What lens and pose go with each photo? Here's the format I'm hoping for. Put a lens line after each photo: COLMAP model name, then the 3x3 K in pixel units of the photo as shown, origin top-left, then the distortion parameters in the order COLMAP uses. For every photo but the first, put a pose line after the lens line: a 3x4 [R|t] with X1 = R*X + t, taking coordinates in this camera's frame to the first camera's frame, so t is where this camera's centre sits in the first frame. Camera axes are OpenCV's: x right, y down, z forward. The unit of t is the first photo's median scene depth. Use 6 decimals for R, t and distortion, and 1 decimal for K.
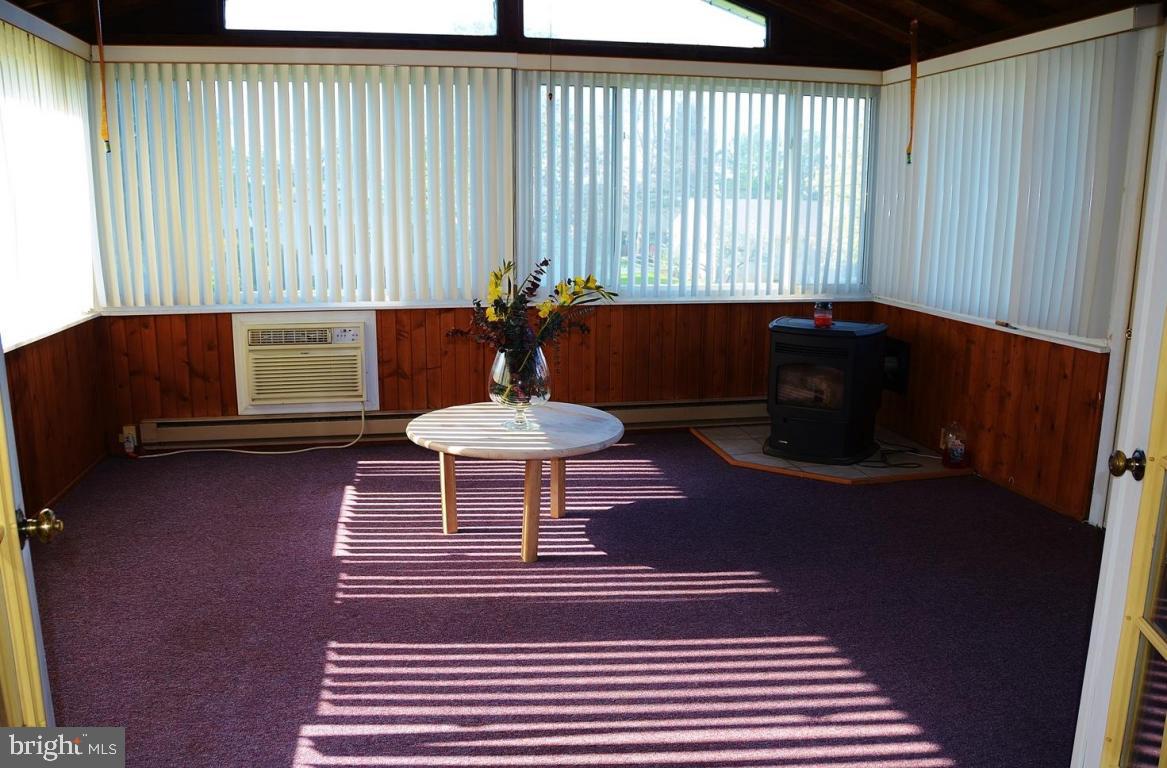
lens RADIAL K [[906.0, 0, 583.5], [0, 906.0, 384.0], [0, 0, 1]] dist [-0.132242, 0.096892]
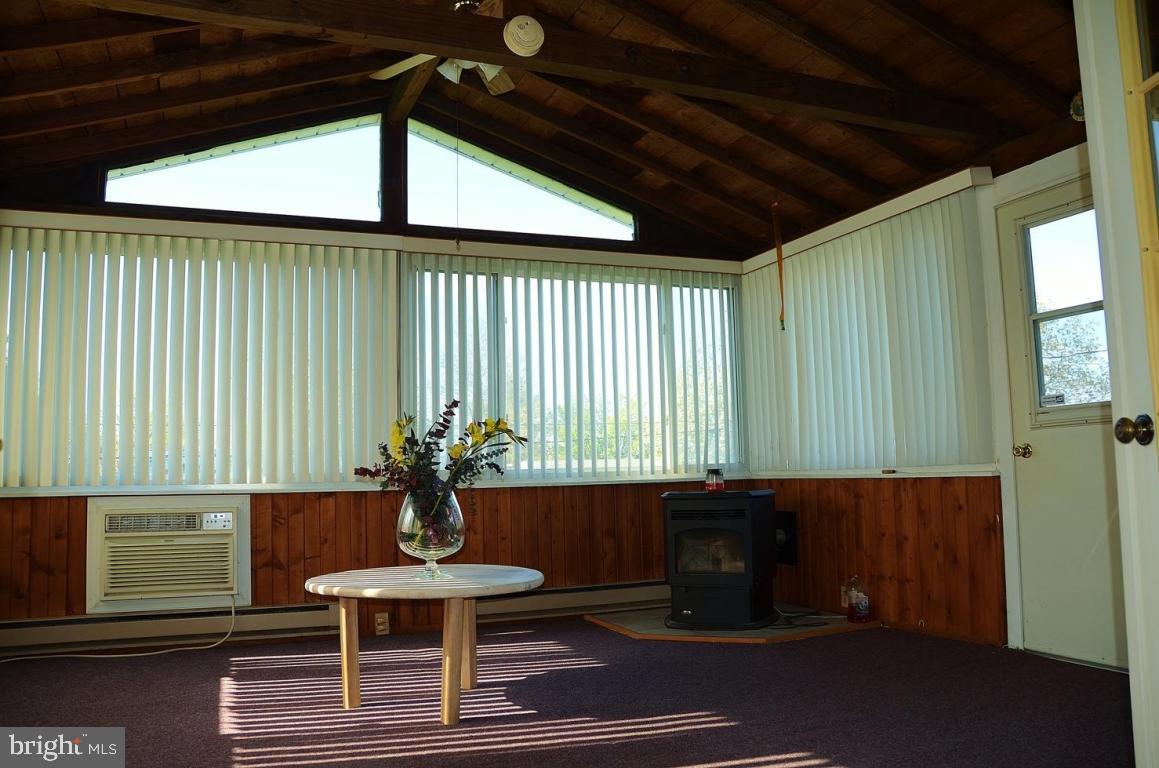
lens RADIAL K [[900.1, 0, 579.5], [0, 900.1, 384.0], [0, 0, 1]] dist [-0.144891, 0.114433]
pose [[0.982734, -0.012600, 0.184594, -0.068950], [0.065888, 0.956108, -0.285510, 0.099929], [-0.172894, 0.292743, 0.940430, 0.052824]]
